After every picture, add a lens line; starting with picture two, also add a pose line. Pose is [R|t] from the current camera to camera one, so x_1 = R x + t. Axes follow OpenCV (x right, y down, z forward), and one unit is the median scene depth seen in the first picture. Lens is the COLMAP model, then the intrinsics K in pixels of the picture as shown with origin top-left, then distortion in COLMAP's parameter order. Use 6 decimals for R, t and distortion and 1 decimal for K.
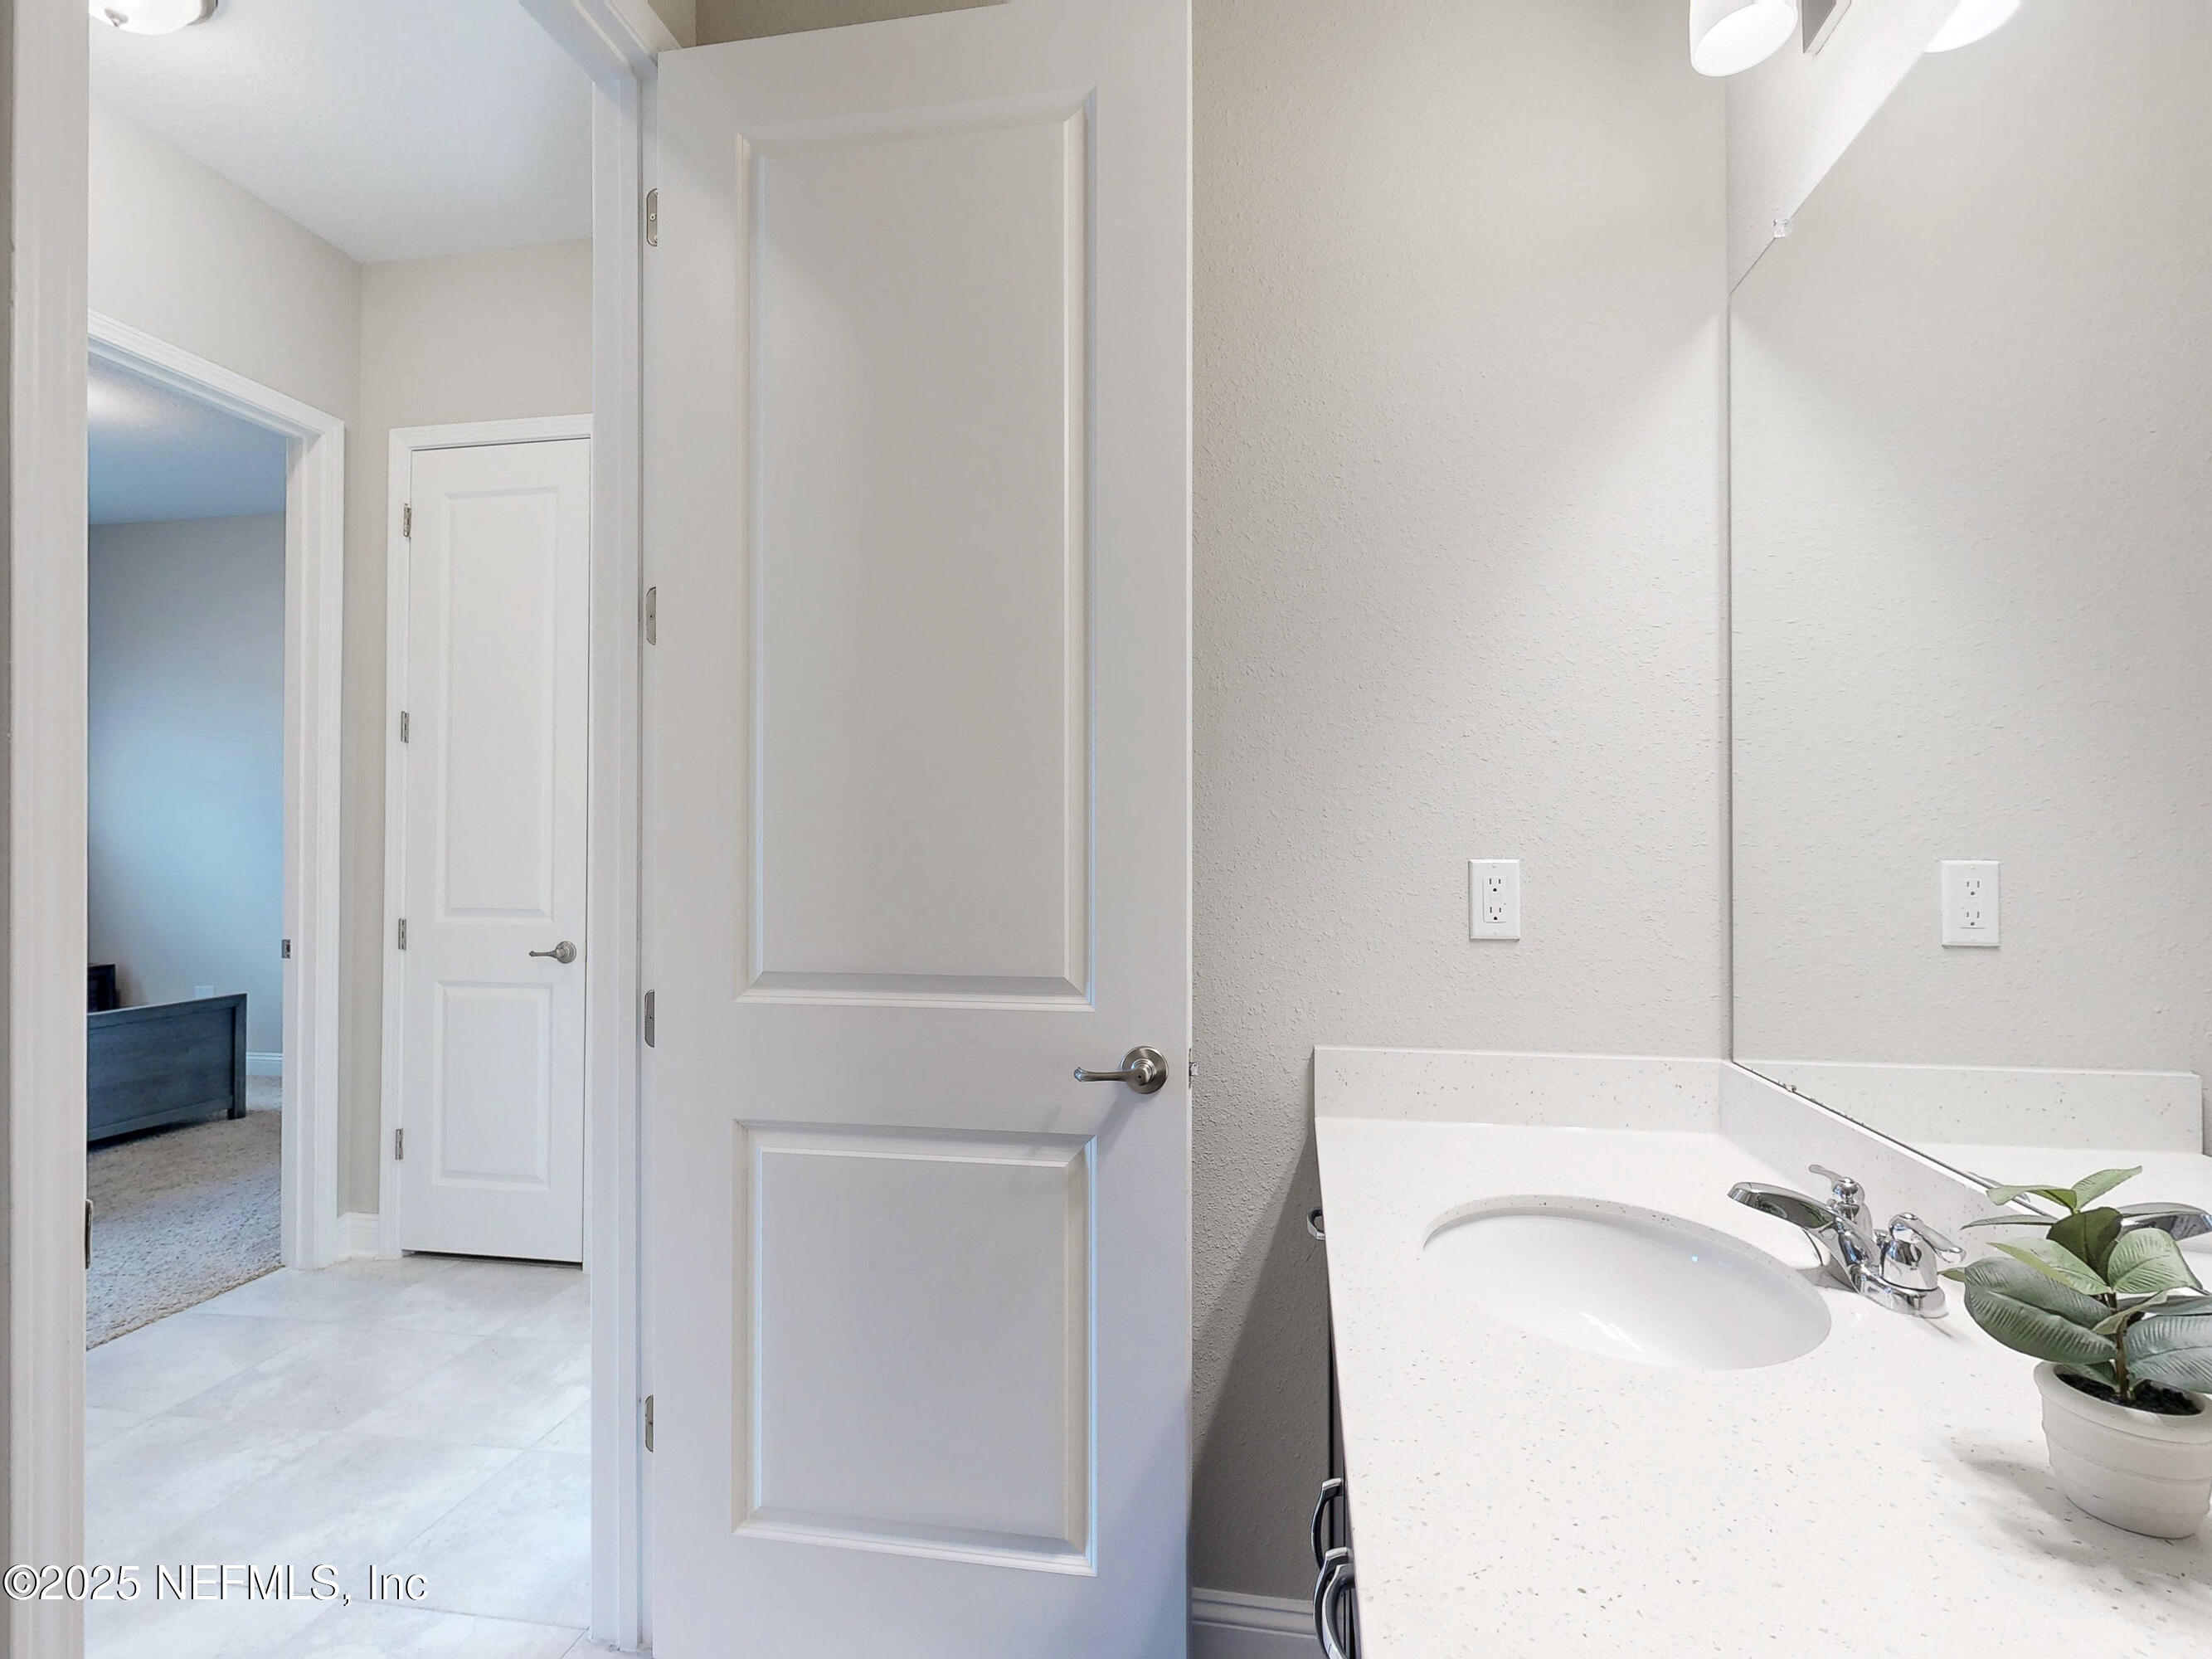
lens RADIAL K [[1079.4, 0, 1105.7], [0, 1079.4, 834.5], [0, 0, 1]] dist [0.000313, 0.000642]
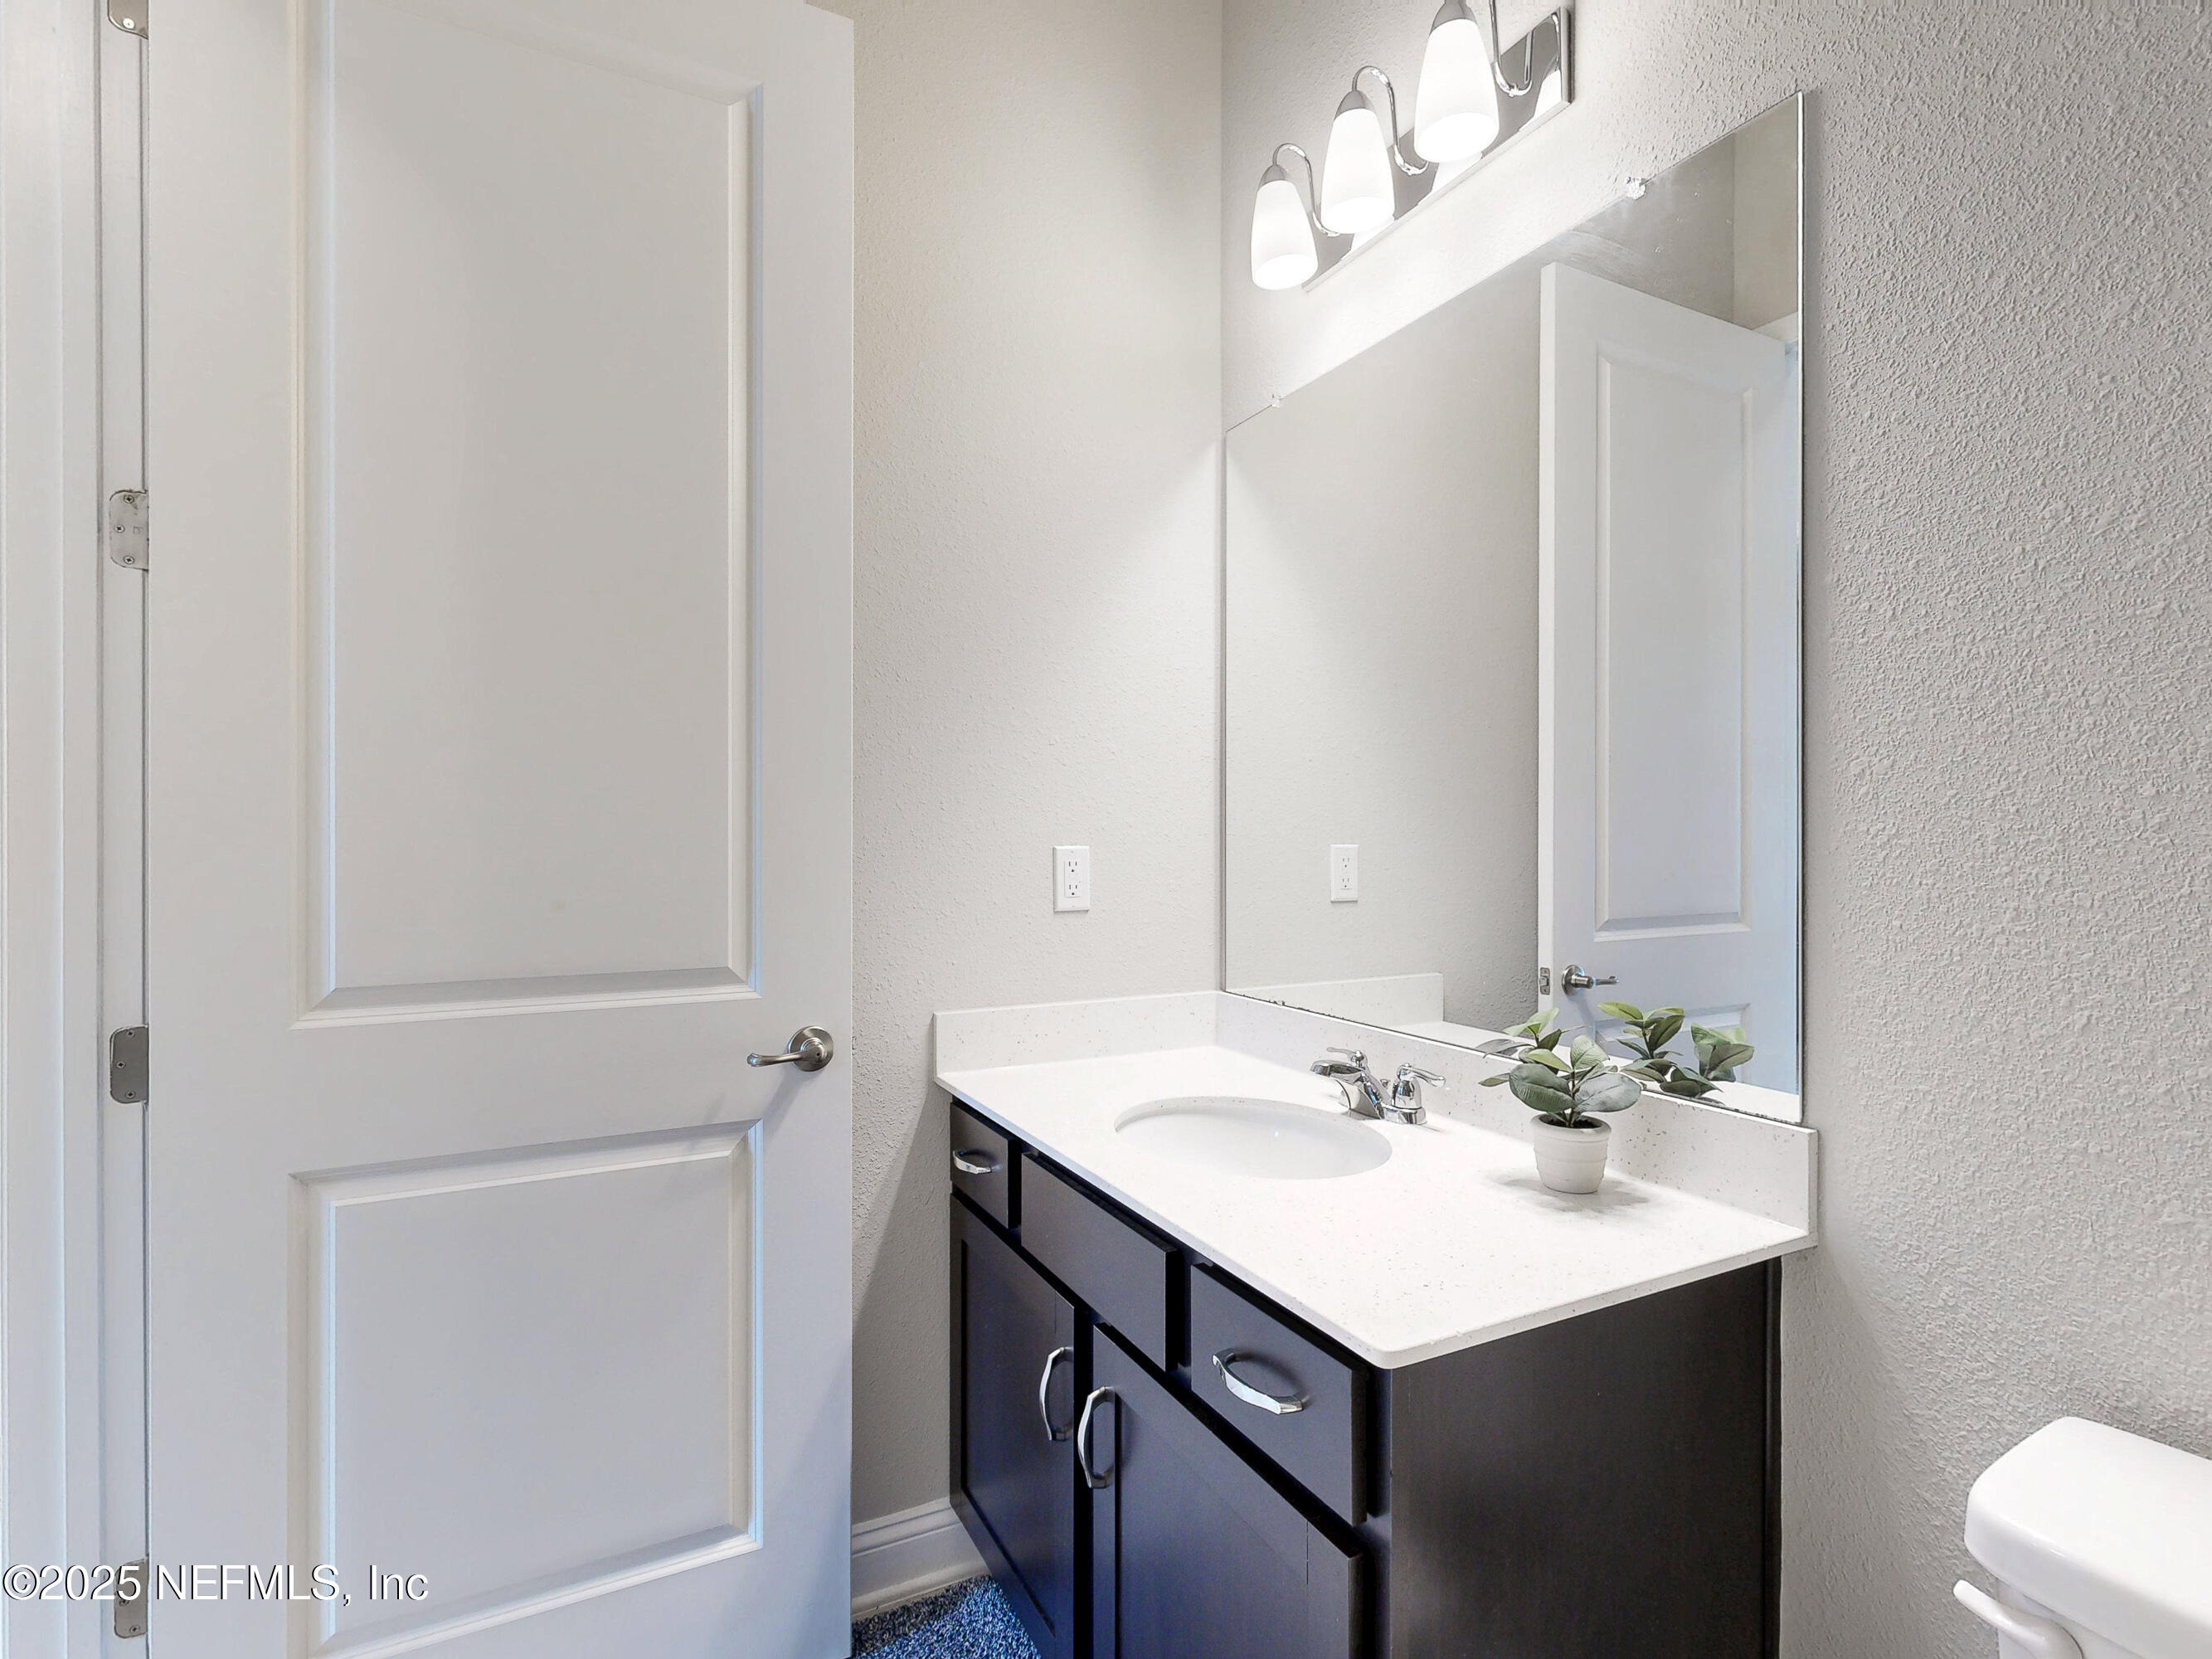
lens RADIAL K [[1079.4, 0, 1103.4], [0, 1079.4, 833.5], [0, 0, 1]] dist [0.000313, 0.000642]
pose [[0.799912, 0.000600, 0.600117, -0.360746], [-0.006707, 0.999946, 0.007941, -0.001295], [-0.600079, -0.010377, 0.799873, -0.007408]]
